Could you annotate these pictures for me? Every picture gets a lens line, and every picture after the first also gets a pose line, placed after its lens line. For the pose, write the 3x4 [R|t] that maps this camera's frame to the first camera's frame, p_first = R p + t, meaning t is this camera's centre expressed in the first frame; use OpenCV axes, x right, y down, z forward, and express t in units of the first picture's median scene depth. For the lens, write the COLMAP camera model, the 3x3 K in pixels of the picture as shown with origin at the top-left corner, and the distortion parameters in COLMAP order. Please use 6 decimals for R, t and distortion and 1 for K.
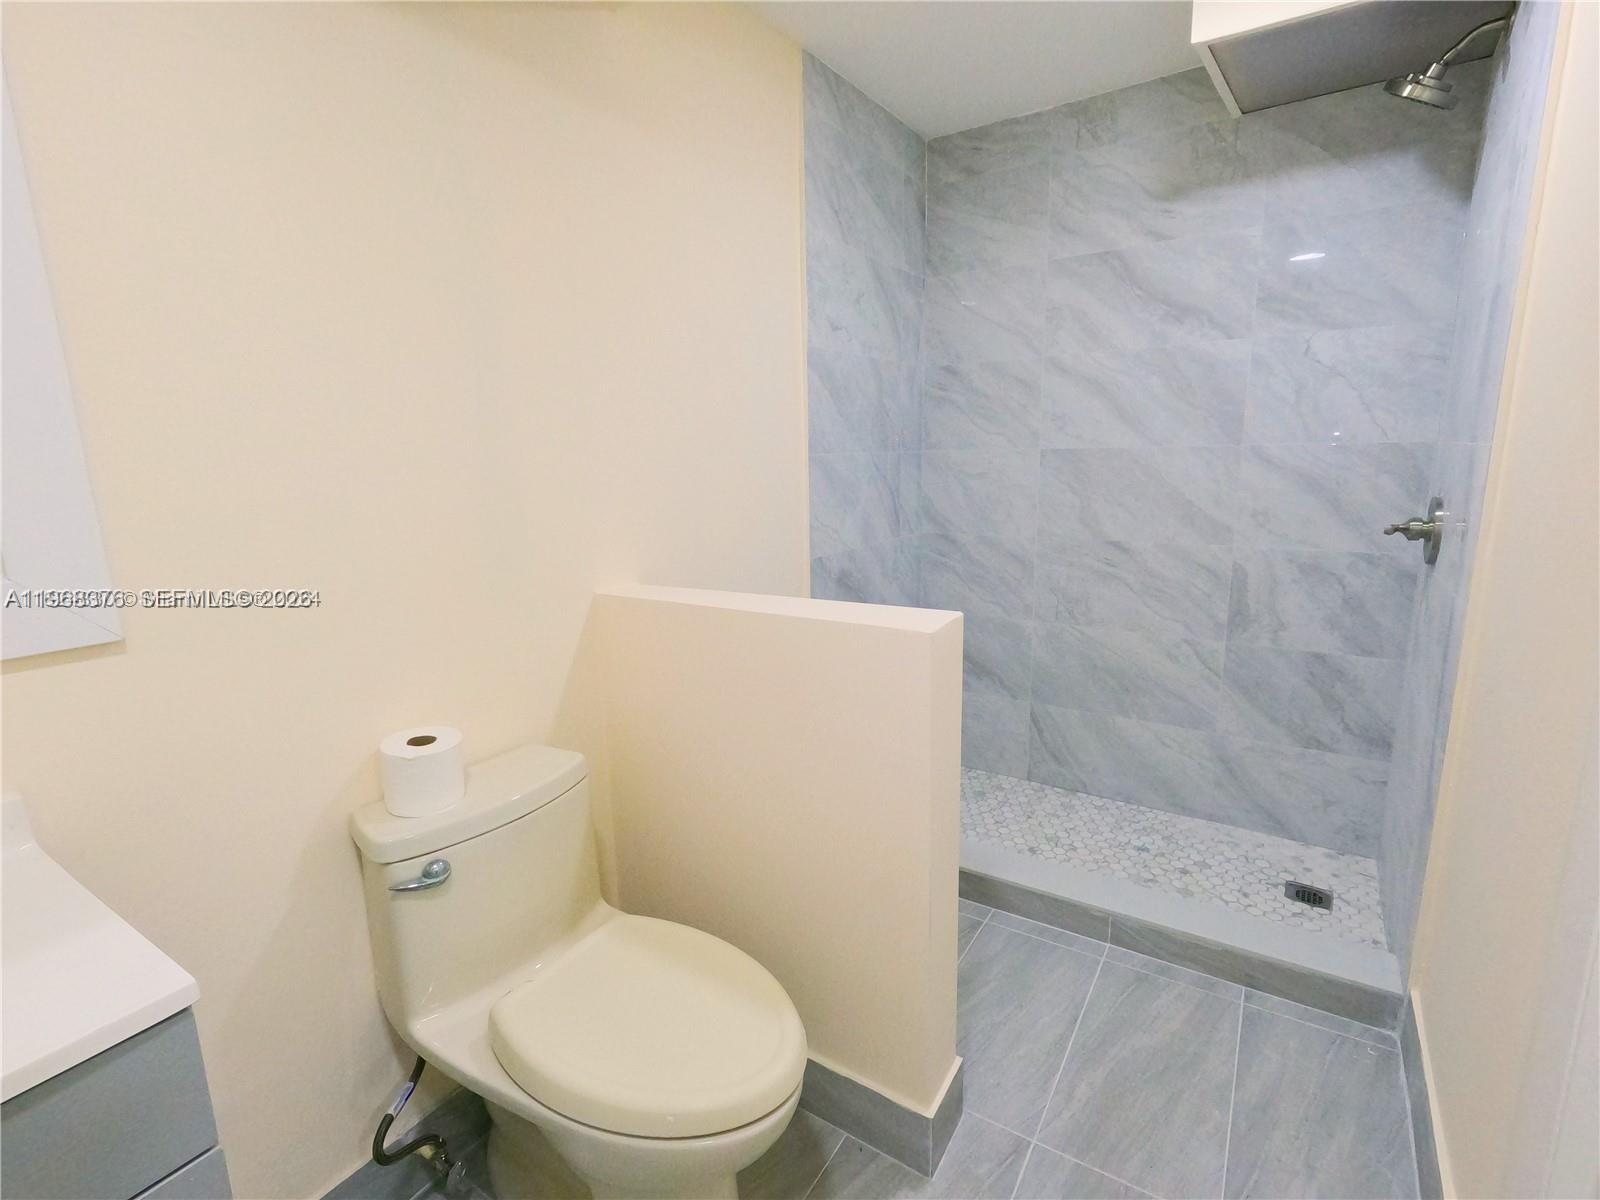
lens RADIAL K [[767.4, 0, 800.9], [0, 767.4, 602.2], [0, 0, 1]] dist [0.000653, 0.000408]
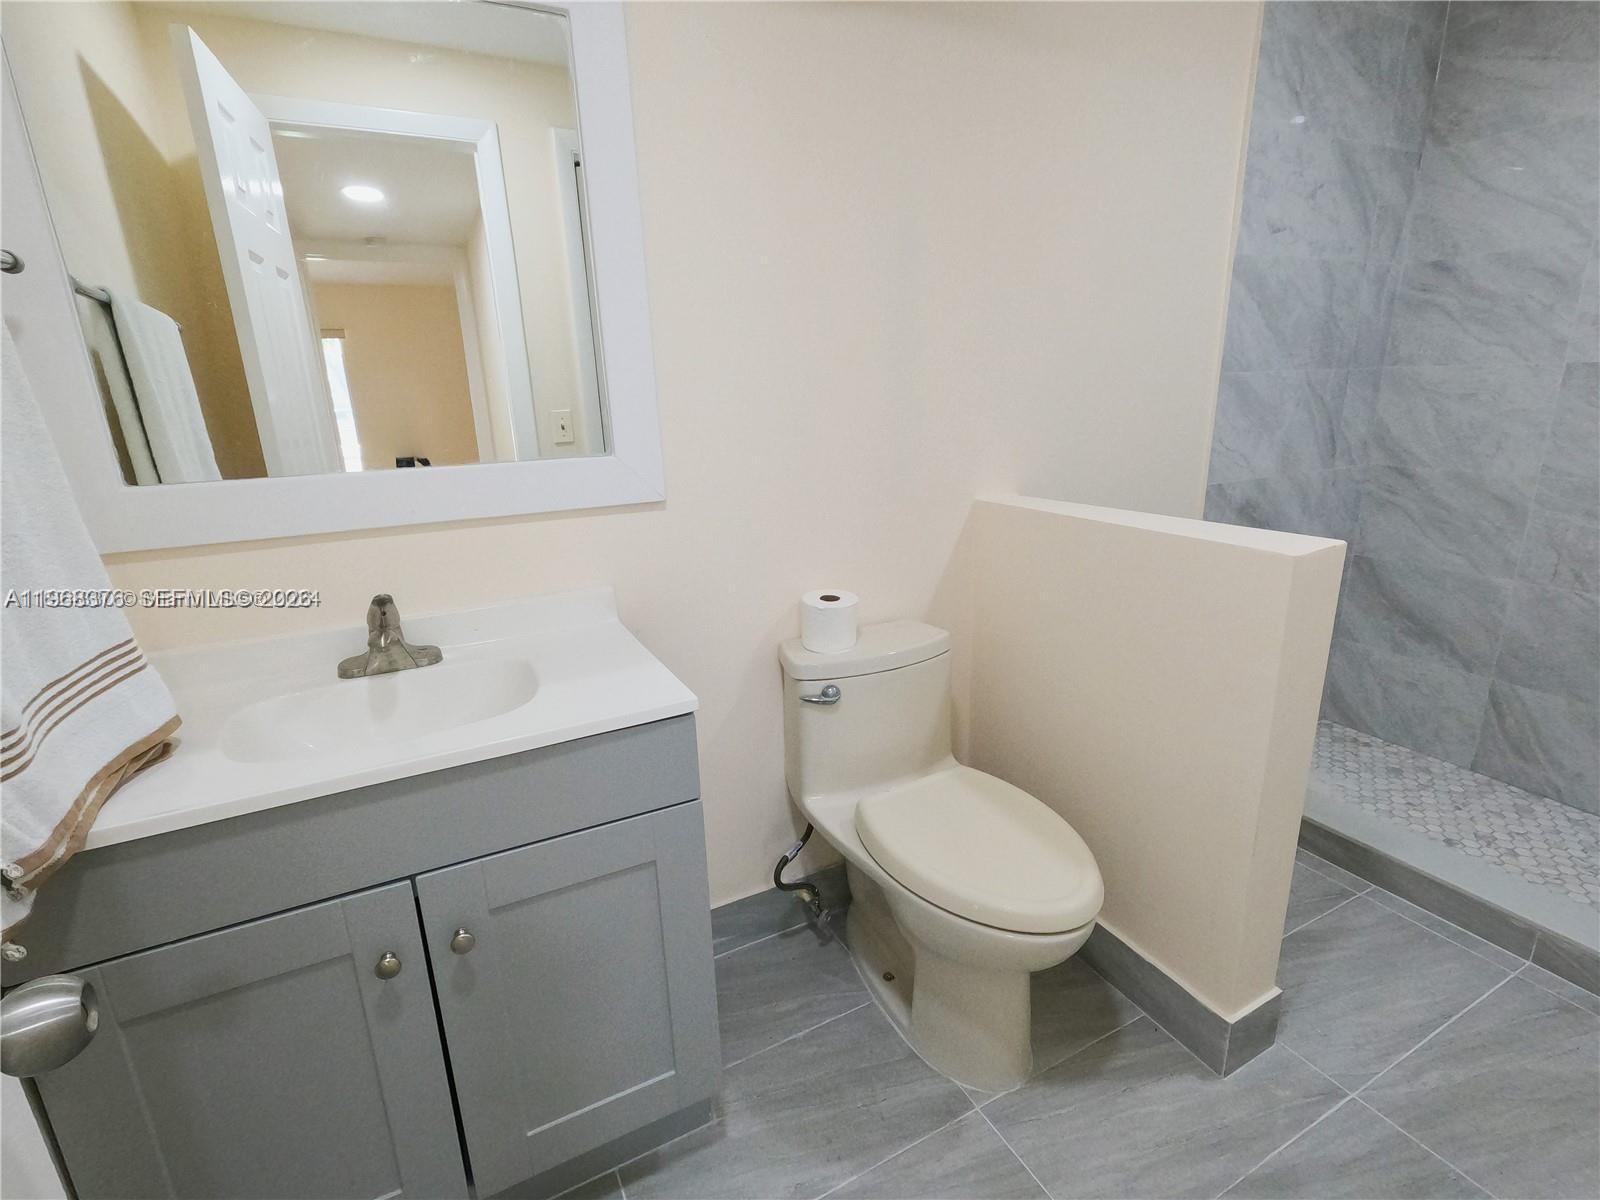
lens RADIAL K [[767.4, 0, 800.9], [0, 767.4, 602.2], [0, 0, 1]] dist [0.000653, 0.000408]
pose [[0.867707, 0.131481, -0.479371, 0.050246], [-0.084903, 0.989414, 0.117692, 0.018795], [0.489771, -0.061423, 0.869685, -0.090533]]
